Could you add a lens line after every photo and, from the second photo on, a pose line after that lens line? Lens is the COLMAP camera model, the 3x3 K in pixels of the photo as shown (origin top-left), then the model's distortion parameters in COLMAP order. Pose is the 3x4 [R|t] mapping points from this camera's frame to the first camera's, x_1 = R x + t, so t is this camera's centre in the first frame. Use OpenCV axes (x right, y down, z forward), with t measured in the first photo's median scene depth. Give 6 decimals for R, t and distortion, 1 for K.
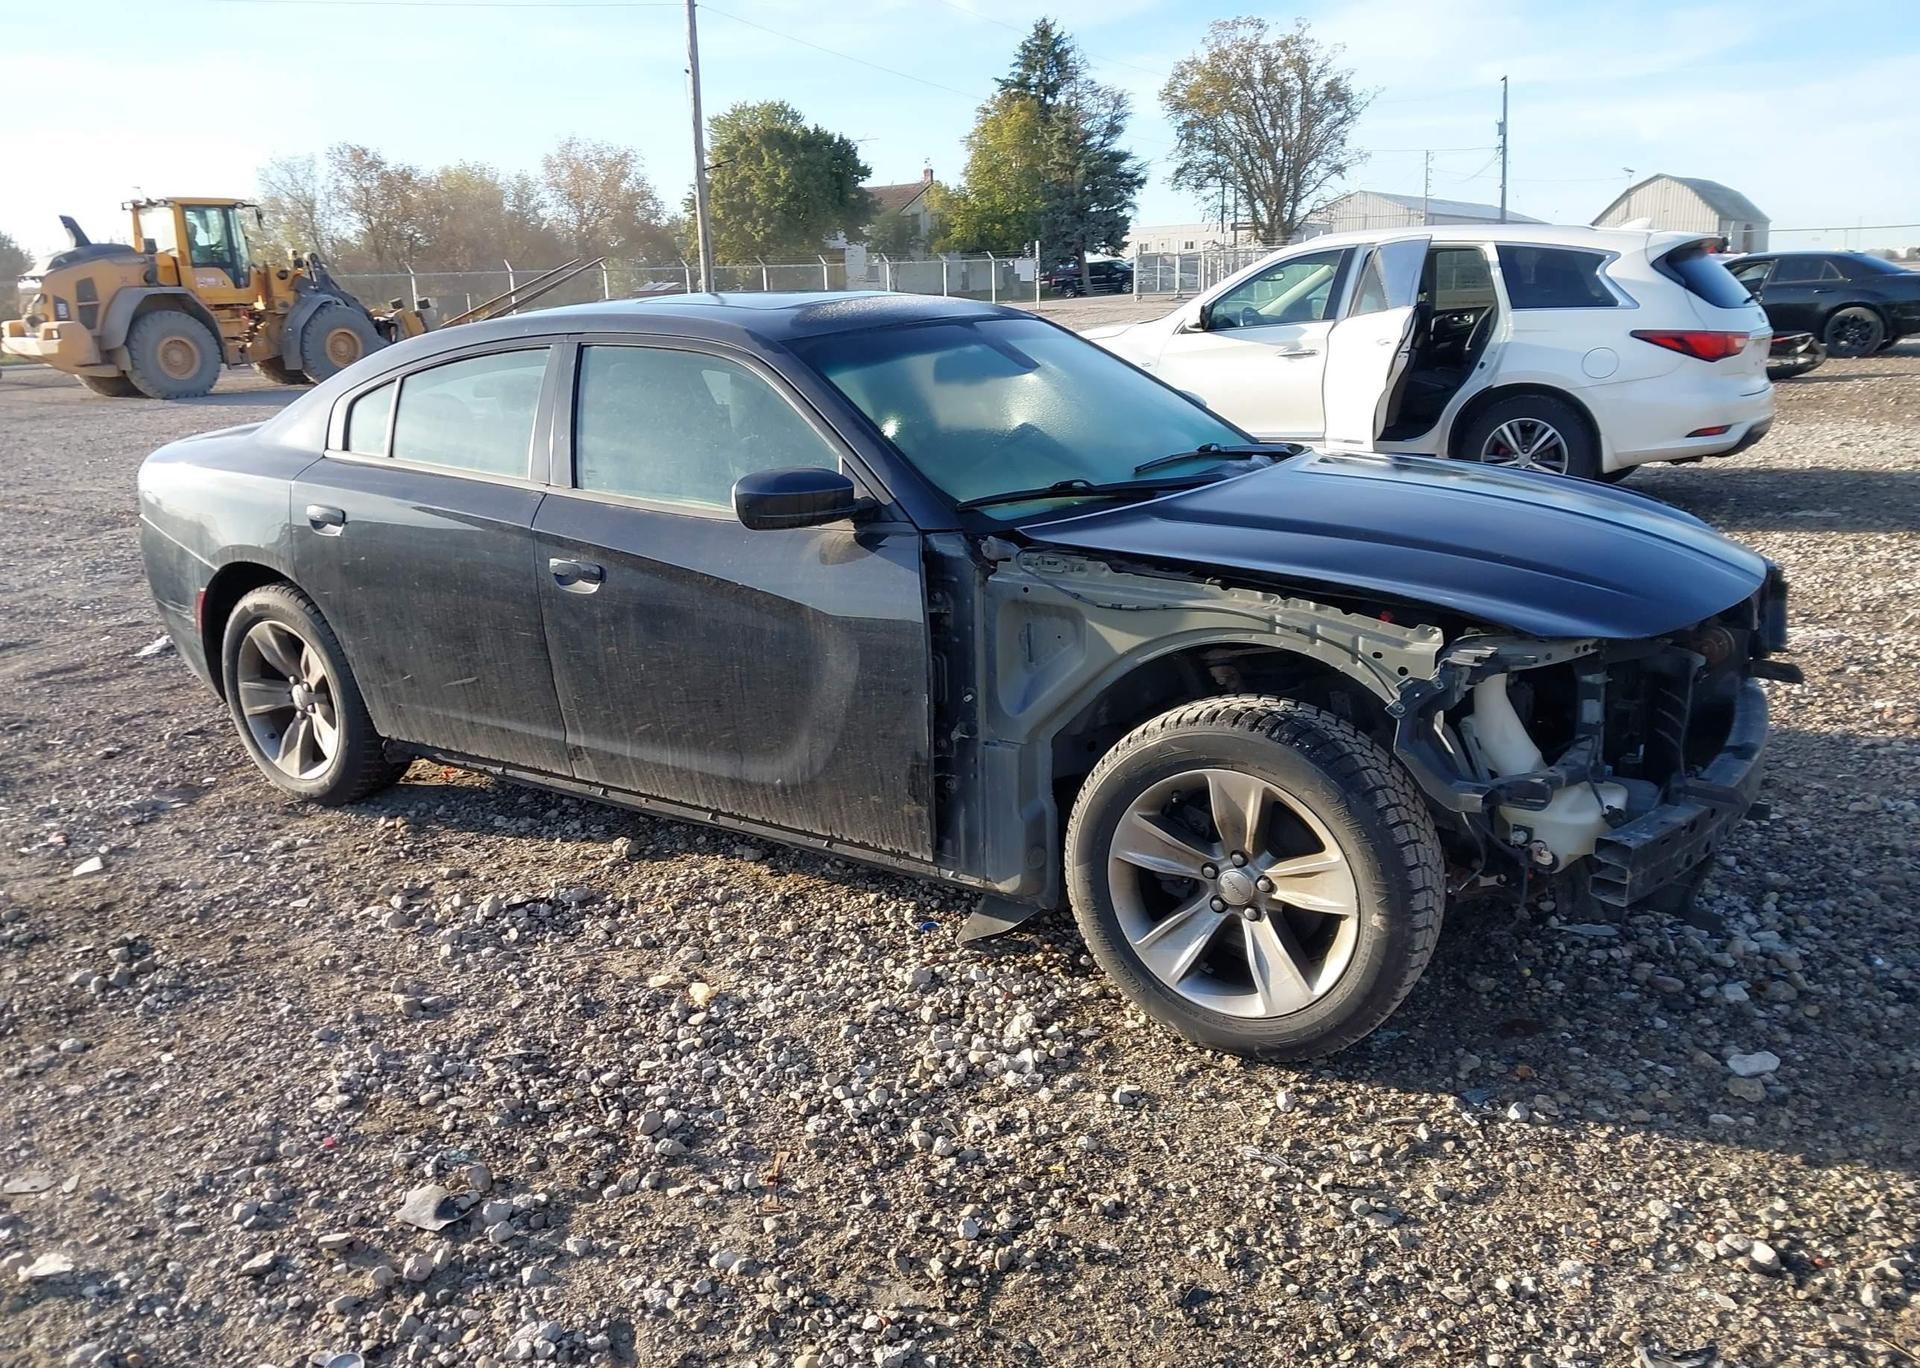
lens RADIAL K [[1584.6, 0, 920.5], [0, 1584.6, 704.0], [0, 0, 1]] dist [0.017494, -0.006256]
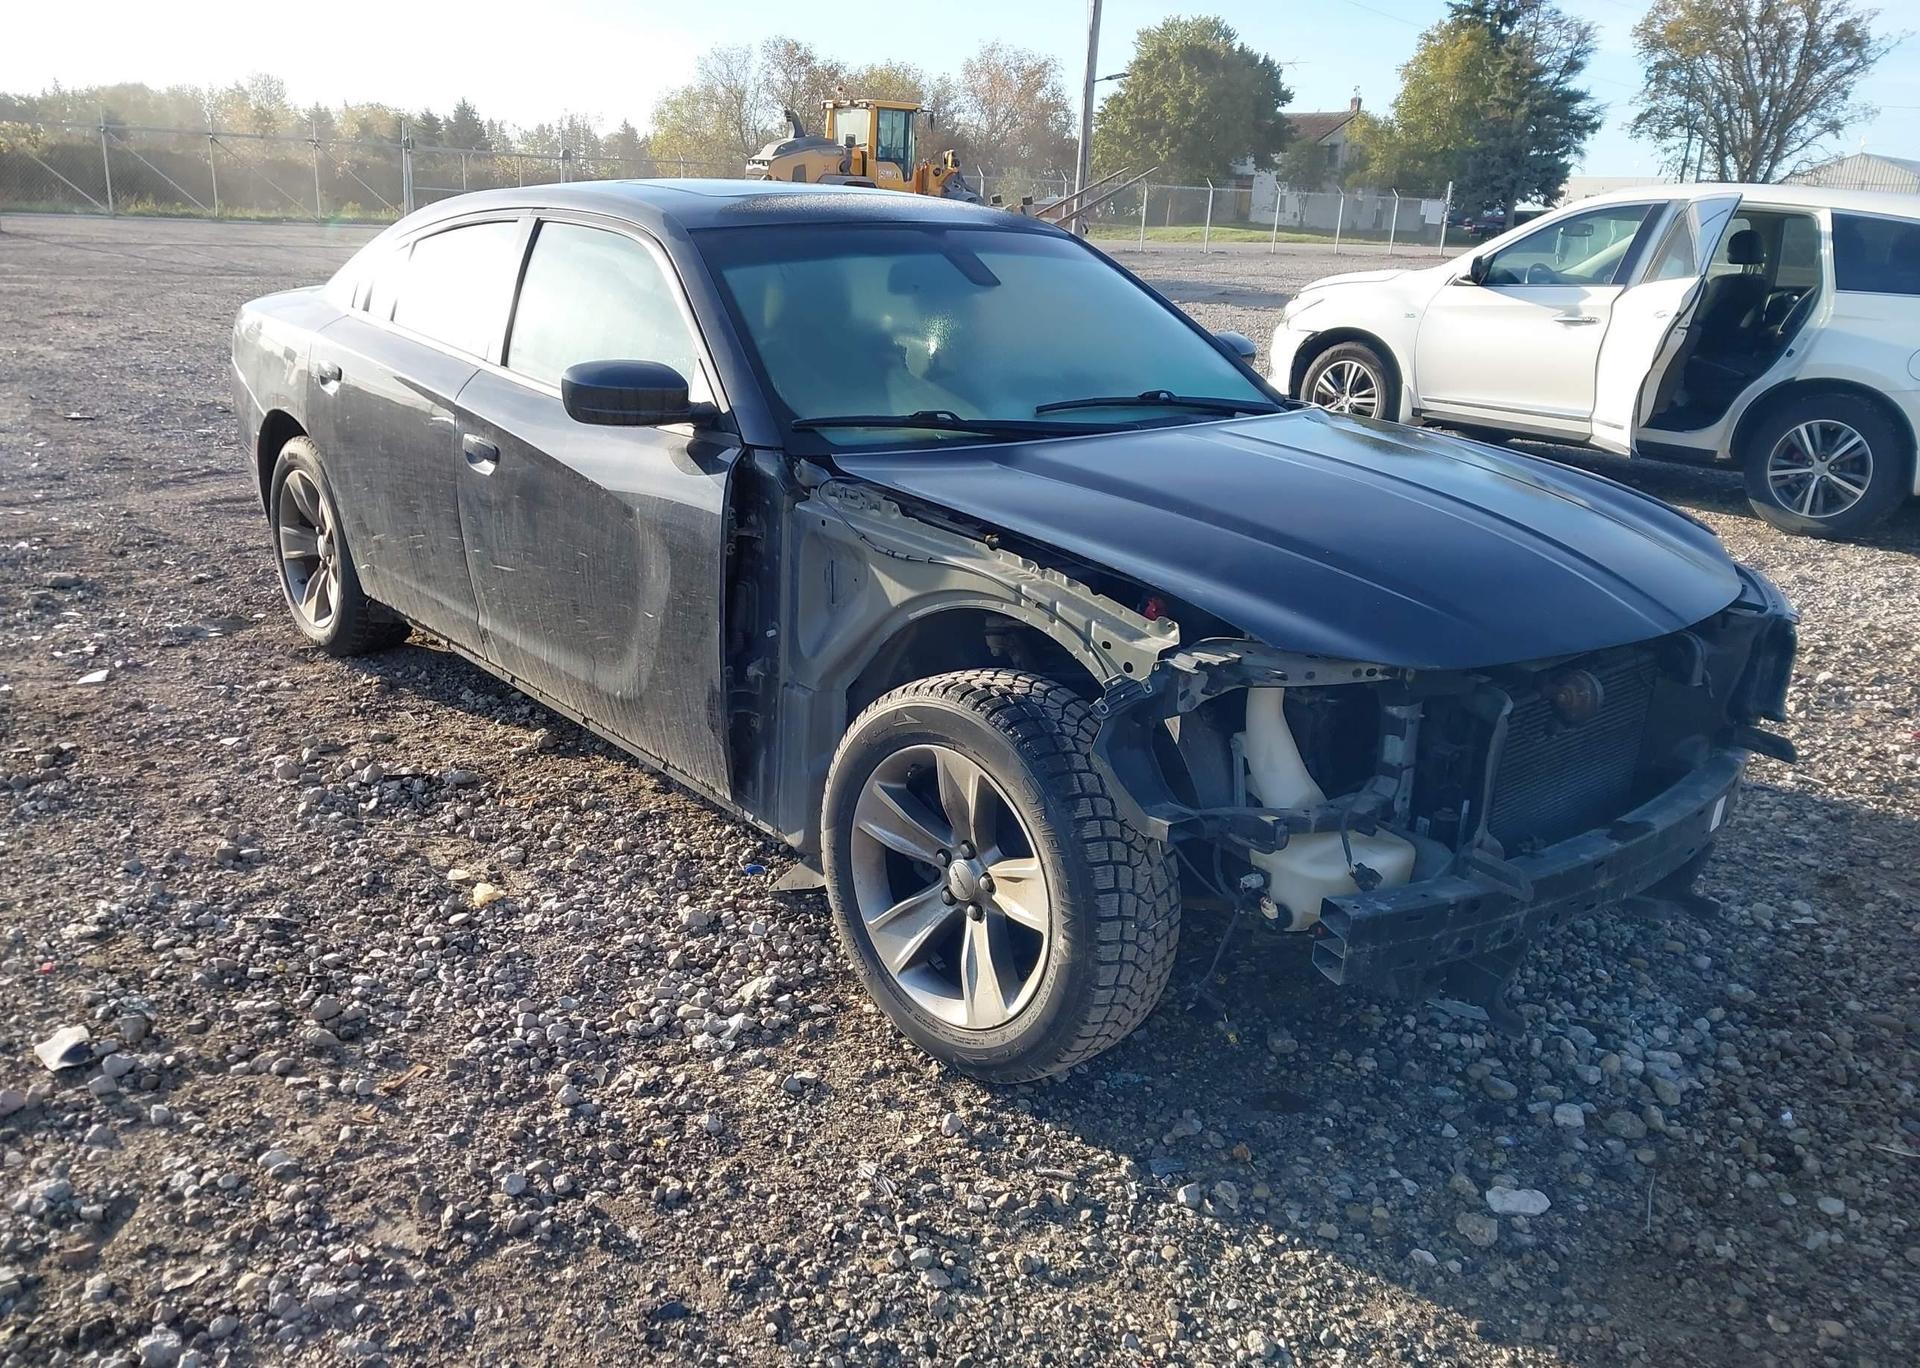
lens RADIAL K [[1584.6, 0, 910.6], [0, 1584.6, 718.2], [0, 0, 1]] dist [0.017494, -0.006256]
pose [[0.961125, 0.154473, -0.228859, 0.281663], [-0.141922, 0.987370, 0.070423, -0.026659], [0.236847, -0.035206, 0.970909, 0.101455]]
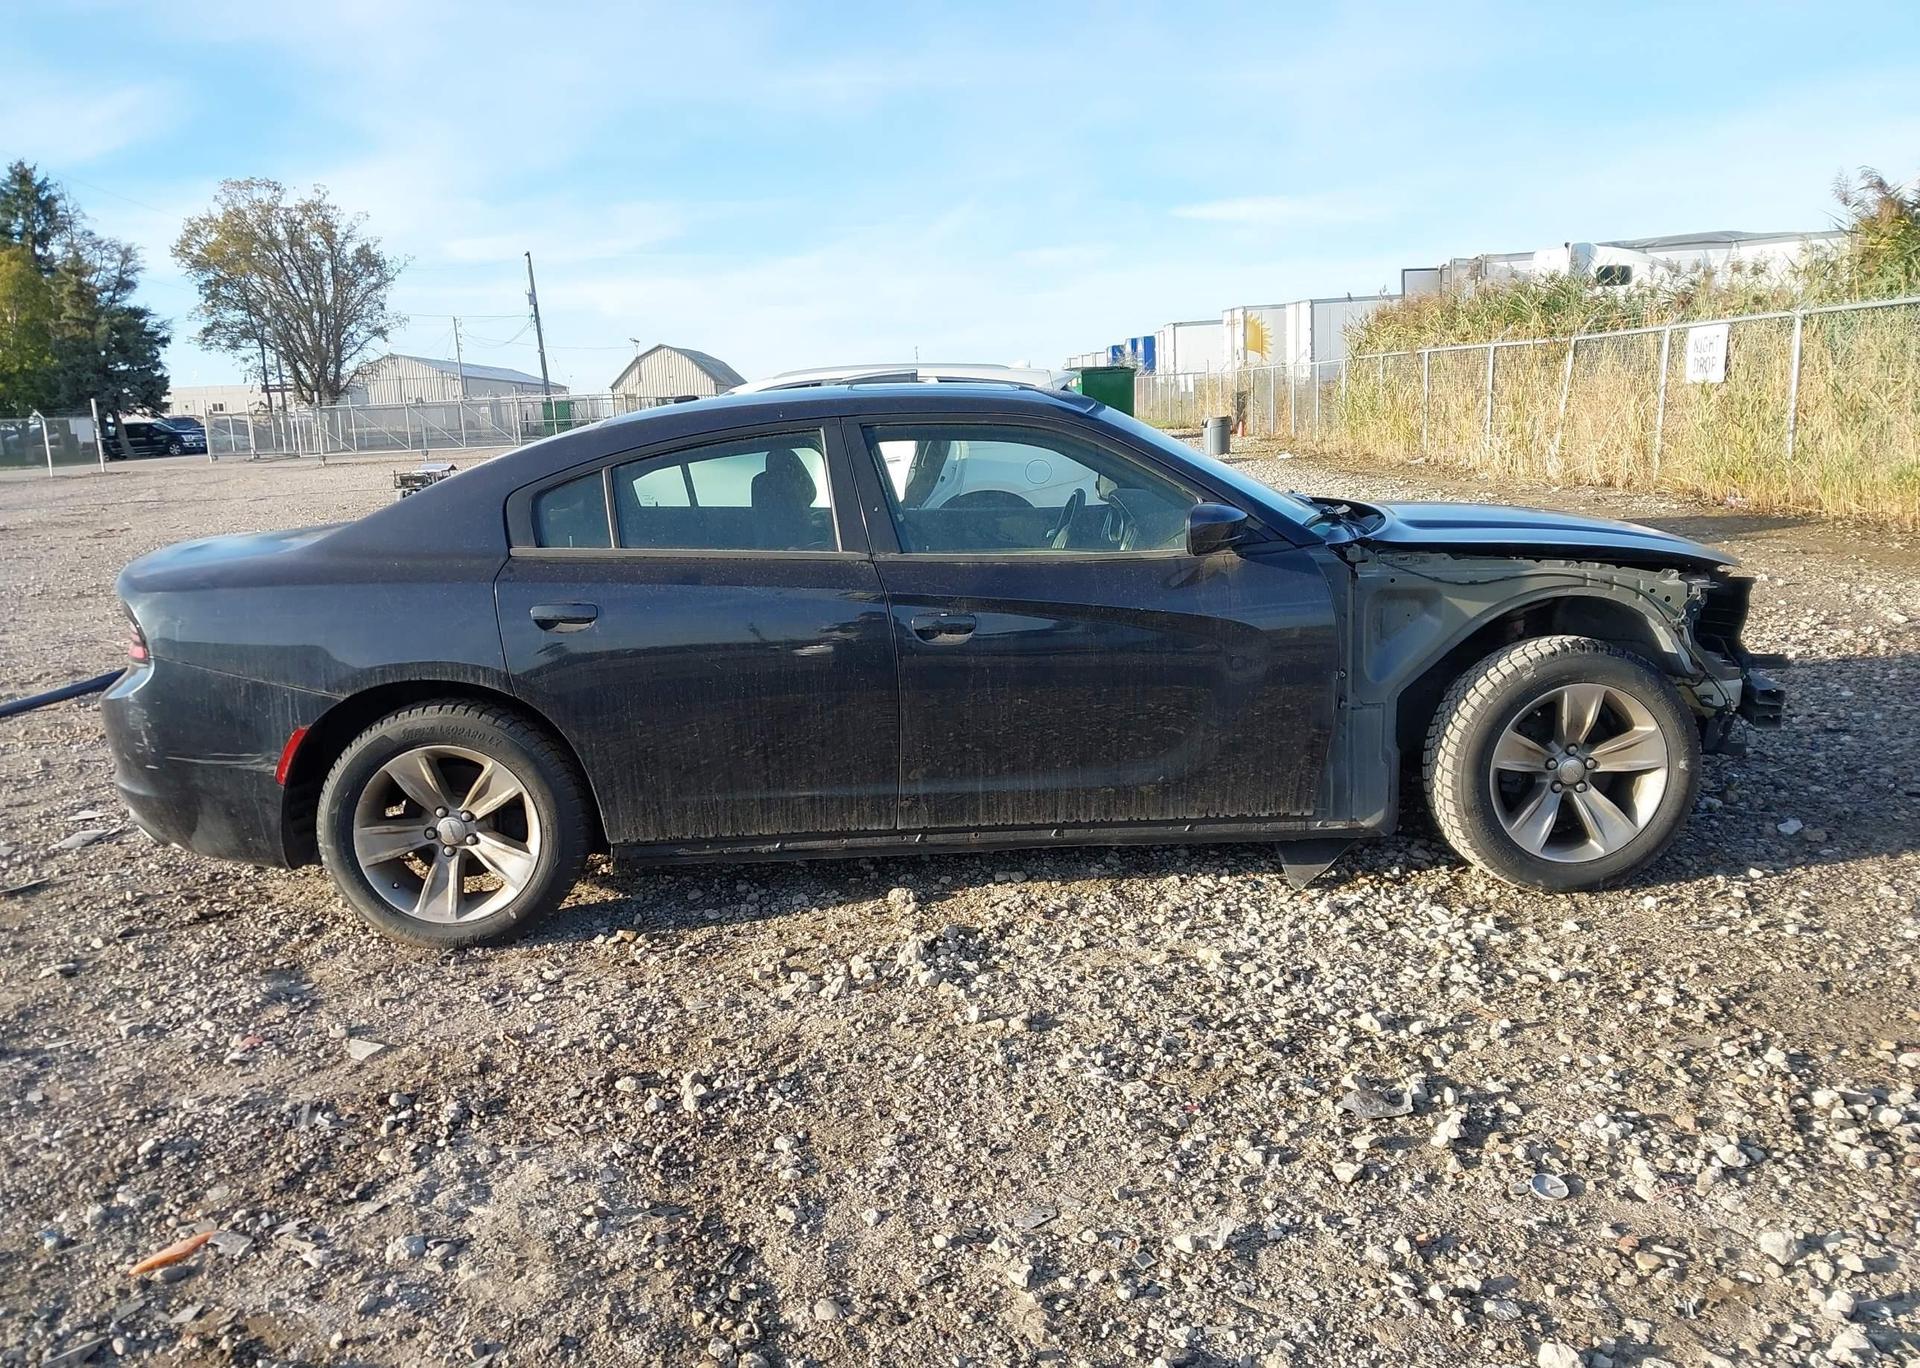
lens RADIAL K [[1584.6, 0, 951.8], [0, 1584.6, 692.2], [0, 0, 1]] dist [0.017494, -0.006256]
pose [[0.798327, -0.113668, 0.591399, -0.832265], [0.176113, 0.983161, -0.048768, 0.015213], [-0.575897, 0.143086, 0.804903, 0.136233]]
